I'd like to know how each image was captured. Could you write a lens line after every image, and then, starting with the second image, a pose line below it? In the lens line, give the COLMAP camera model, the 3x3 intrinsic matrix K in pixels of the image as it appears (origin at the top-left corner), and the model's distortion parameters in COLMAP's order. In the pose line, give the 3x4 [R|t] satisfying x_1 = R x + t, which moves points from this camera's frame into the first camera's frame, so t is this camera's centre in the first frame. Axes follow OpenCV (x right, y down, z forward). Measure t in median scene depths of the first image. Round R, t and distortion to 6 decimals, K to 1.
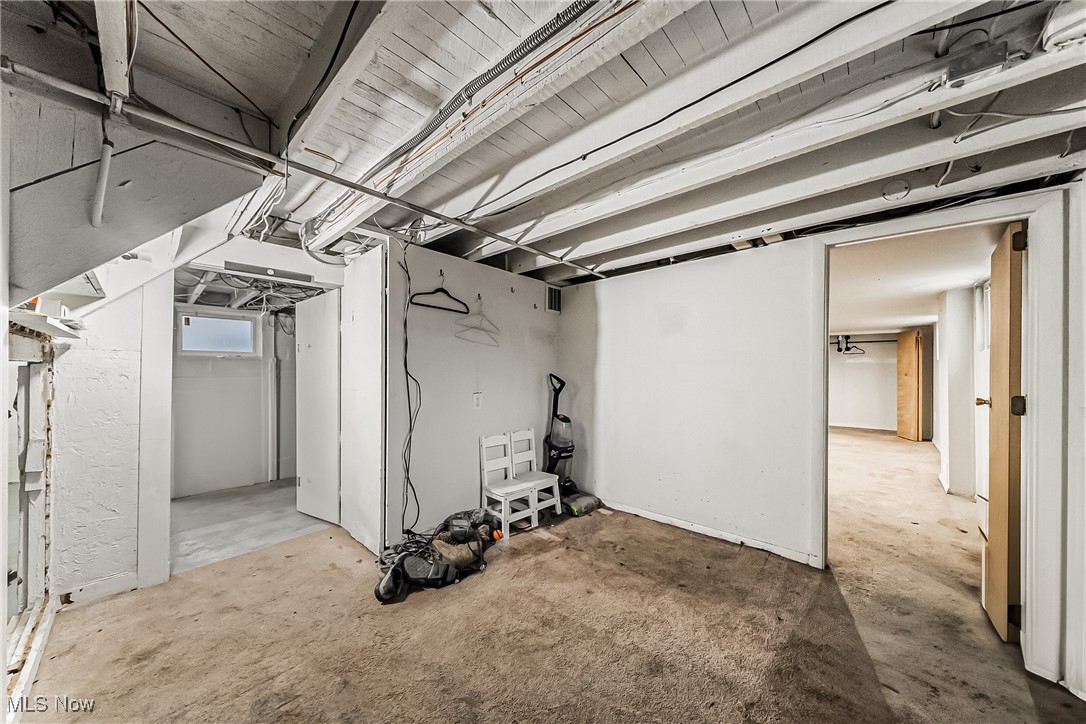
lens RADIAL K [[372.3, 0, 541.3], [0, 372.3, 367.1], [0, 0, 1]] dist [0.004963, -0.001280]
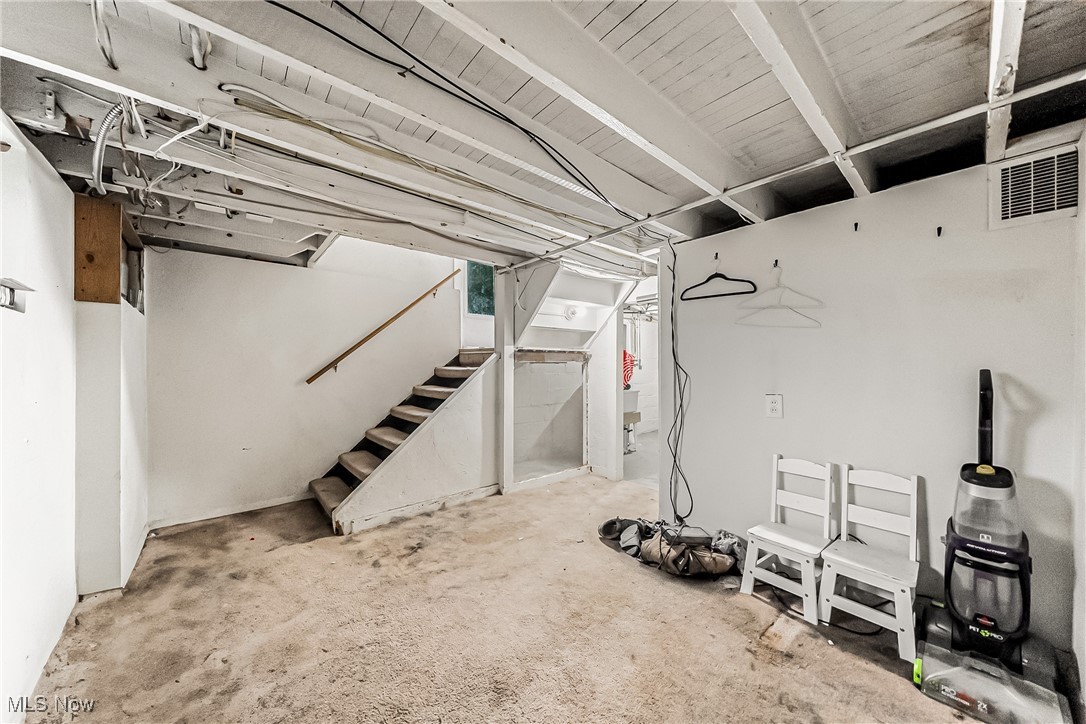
lens RADIAL K [[372.3, 0, 542.2], [0, 372.3, 367.9], [0, 0, 1]] dist [0.004963, -0.001280]
pose [[-0.118487, -0.003797, -0.992948, 0.660489], [0.004031, 0.999983, -0.004305, 0.019176], [0.992947, -0.004513, -0.118470, 0.670211]]
